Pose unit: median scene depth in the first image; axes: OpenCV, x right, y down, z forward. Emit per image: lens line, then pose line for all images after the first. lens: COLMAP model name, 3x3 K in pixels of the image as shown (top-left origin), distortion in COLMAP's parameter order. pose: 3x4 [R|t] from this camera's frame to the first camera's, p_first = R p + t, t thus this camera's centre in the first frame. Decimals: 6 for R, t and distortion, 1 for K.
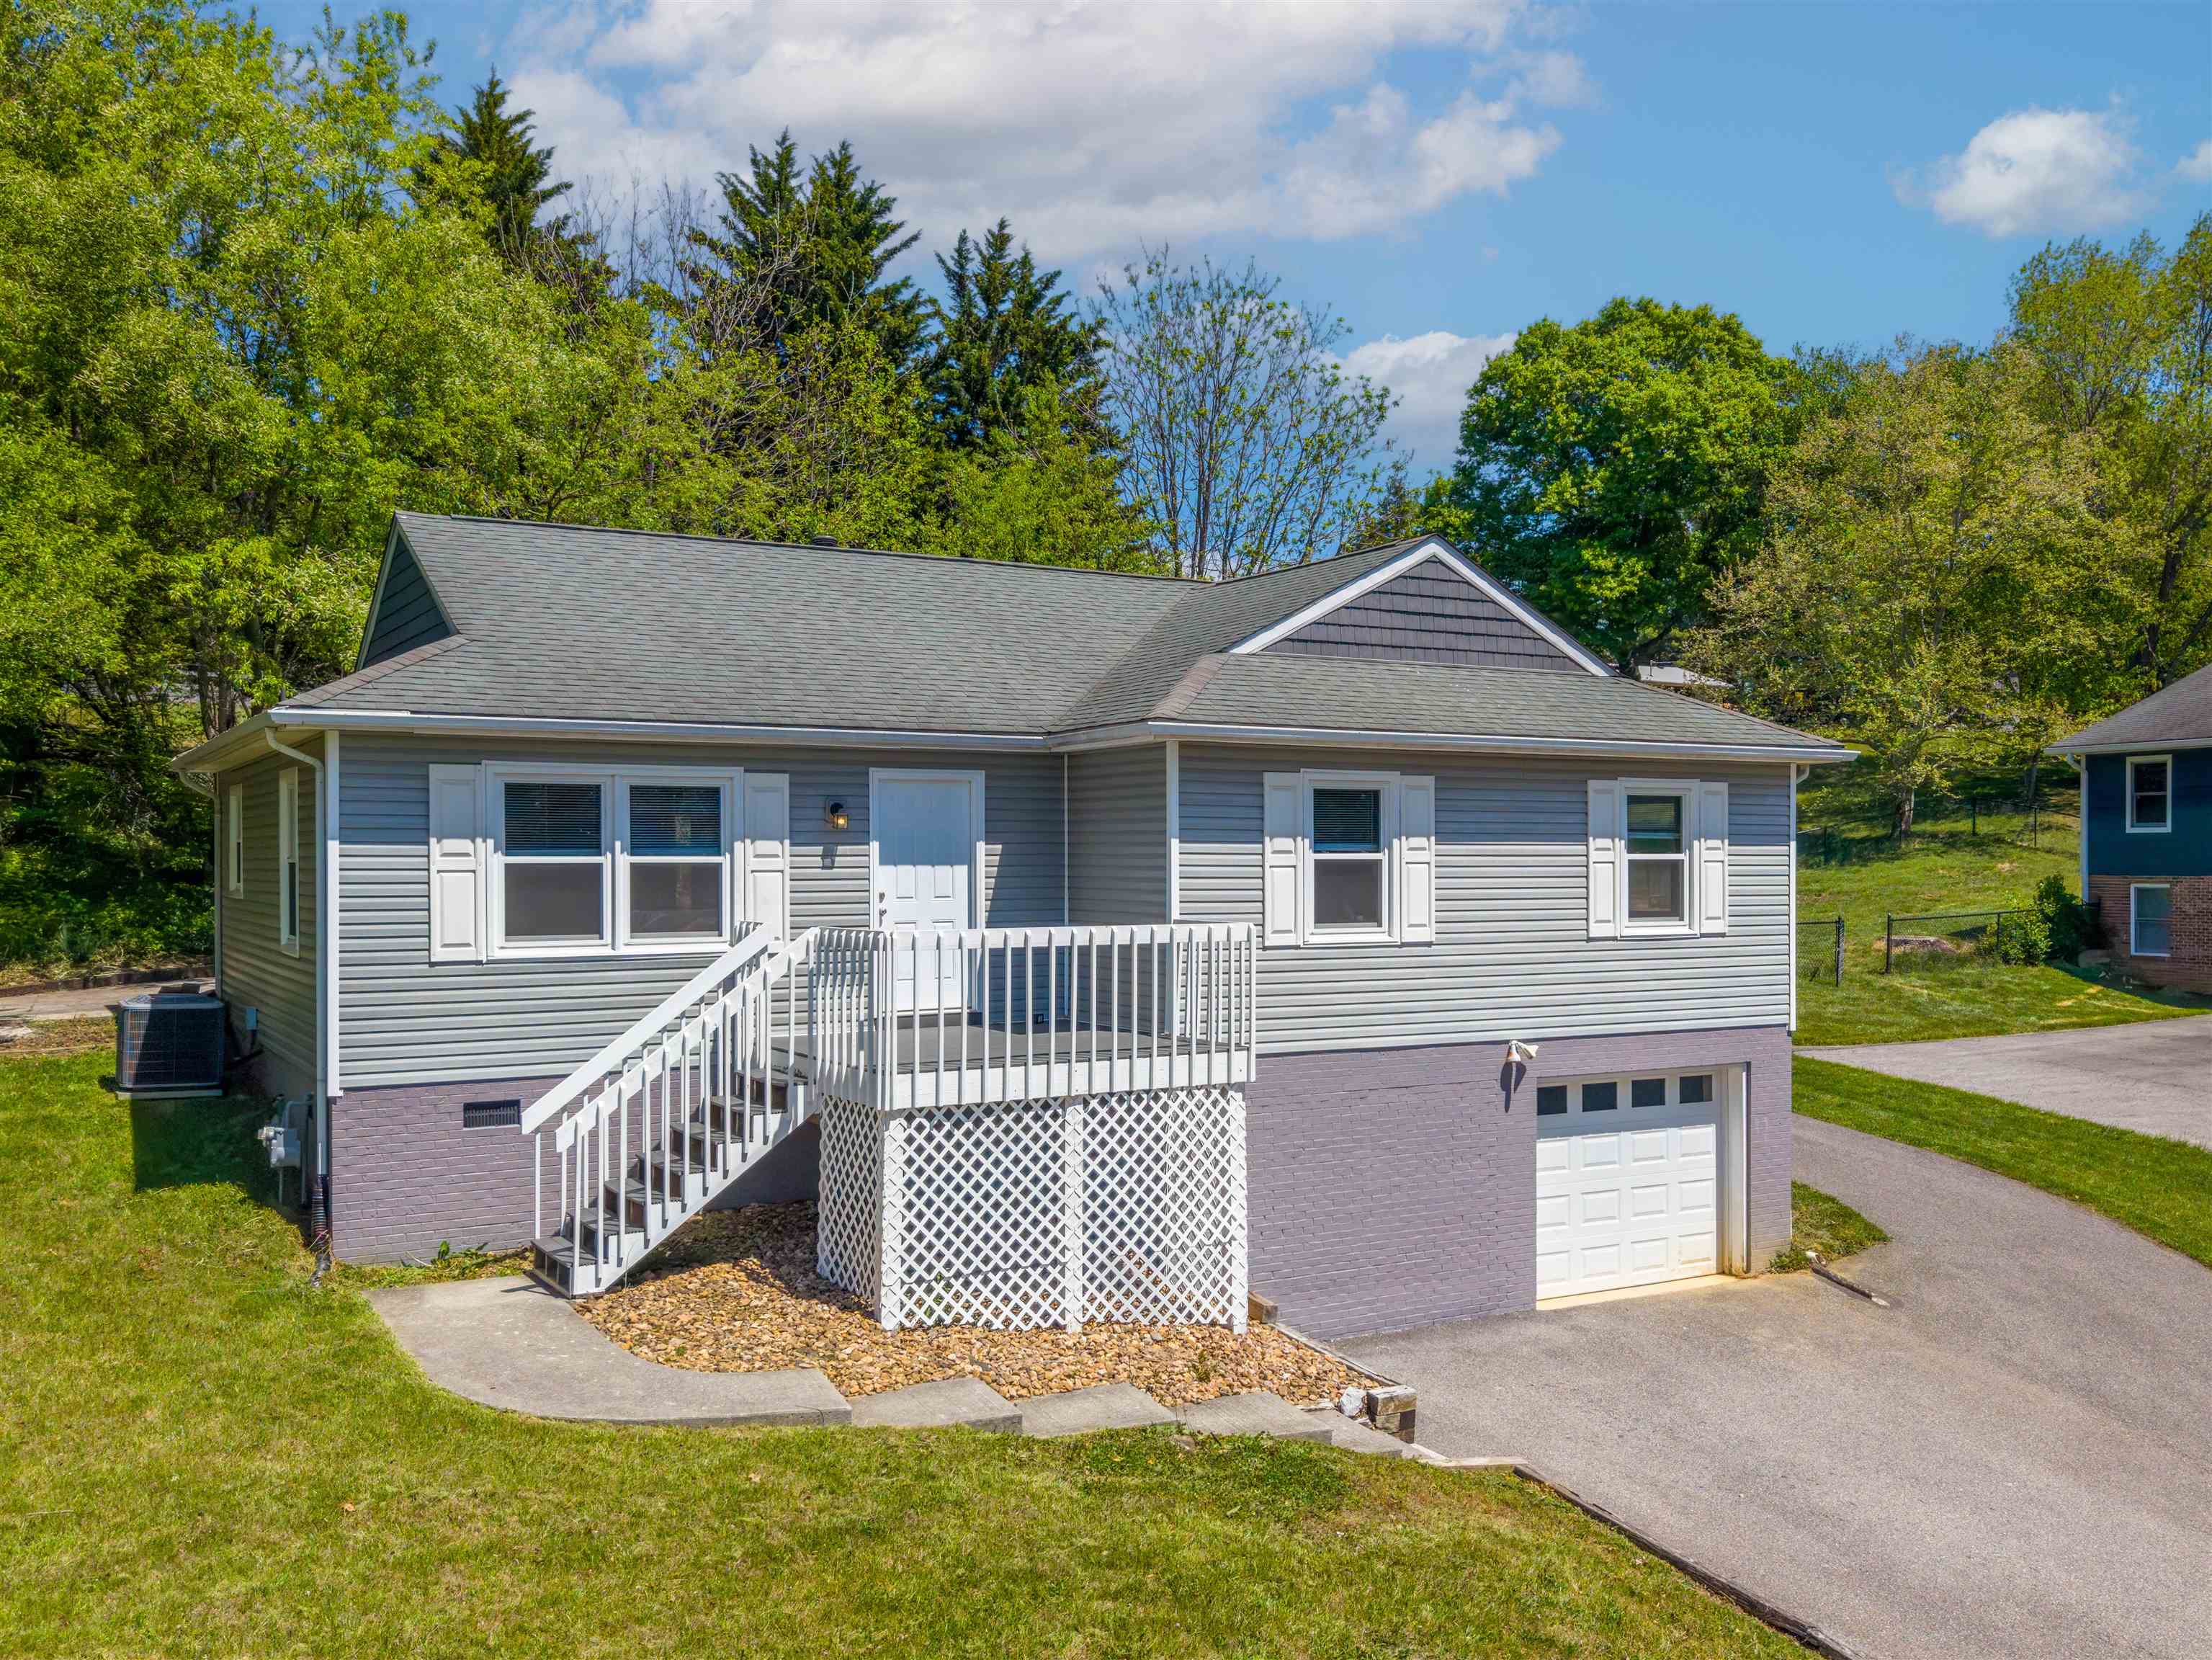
lens RADIAL K [[1939.1, 0, 1188.0], [0, 1939.1, 841.4], [0, 0, 1]] dist [0.100412, -0.350396]
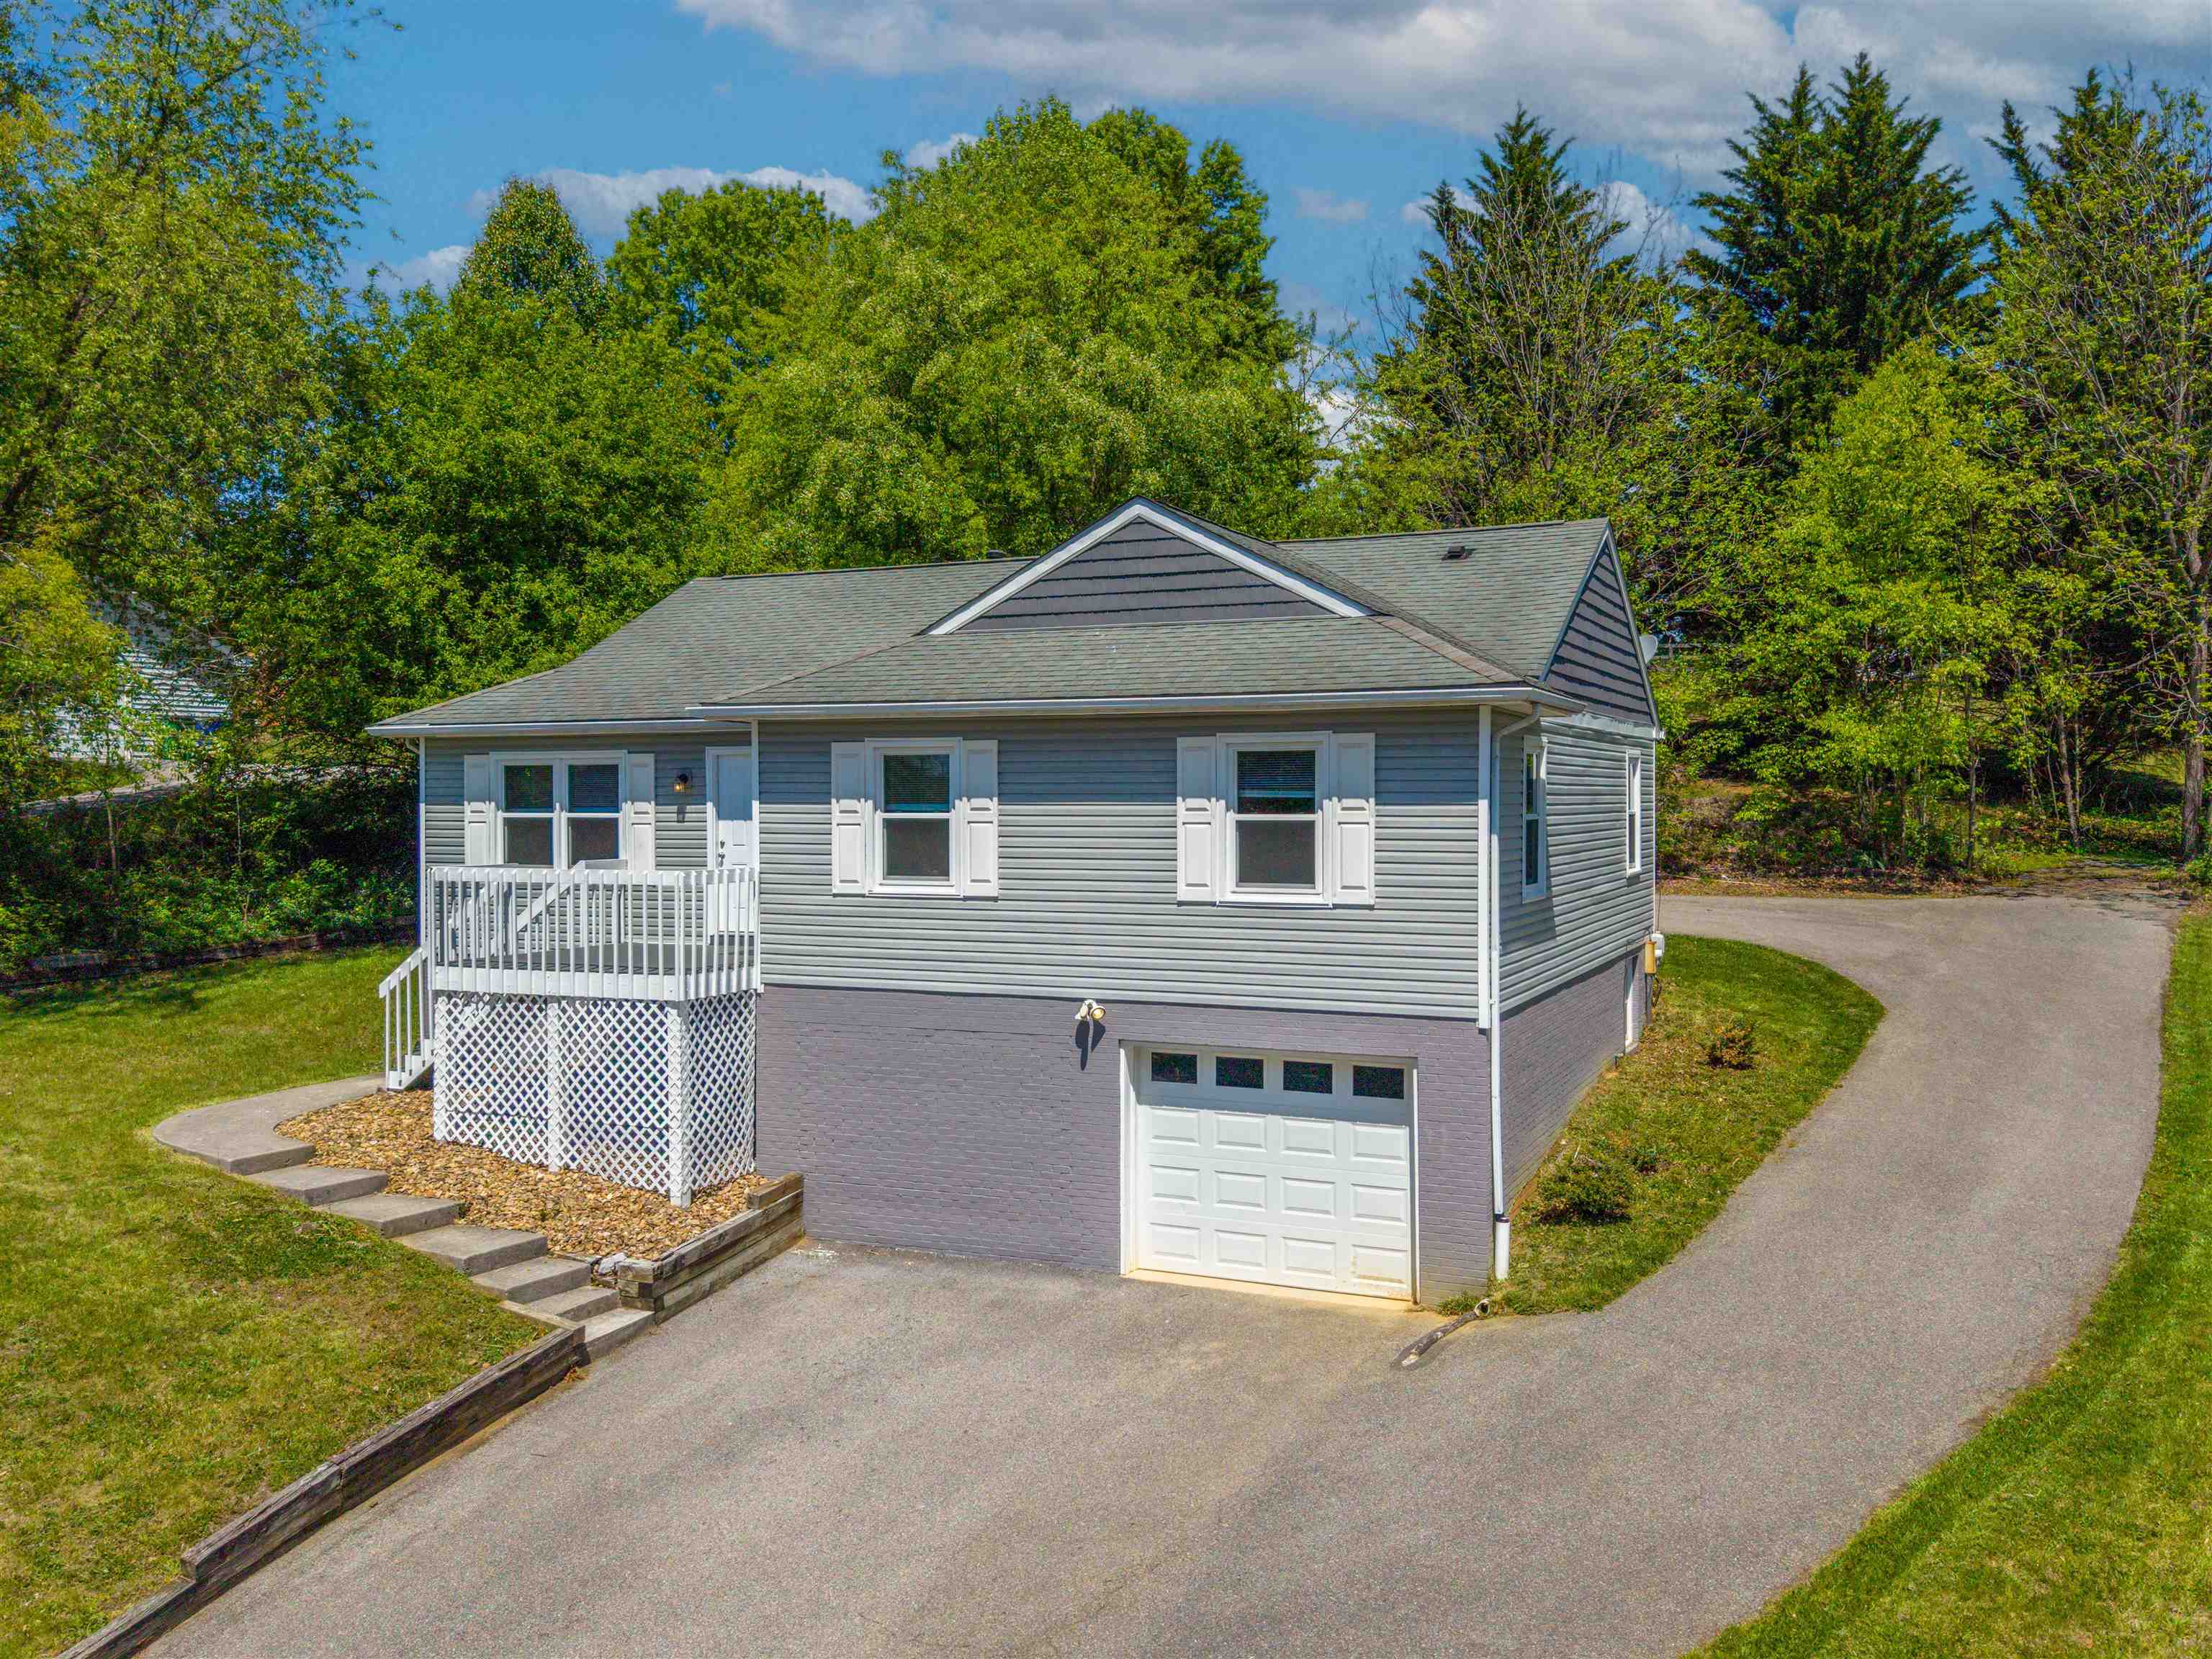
lens RADIAL K [[1864.2, 0, 1111.4], [0, 1864.2, 767.3], [0, 0, 1]] dist [0.006026, -0.005479]
pose [[0.572642, -0.012823, -0.819705, 1.054314], [0.009499, 0.999914, -0.009007, -0.009759], [0.819751, -0.002629, 0.572715, 0.502687]]
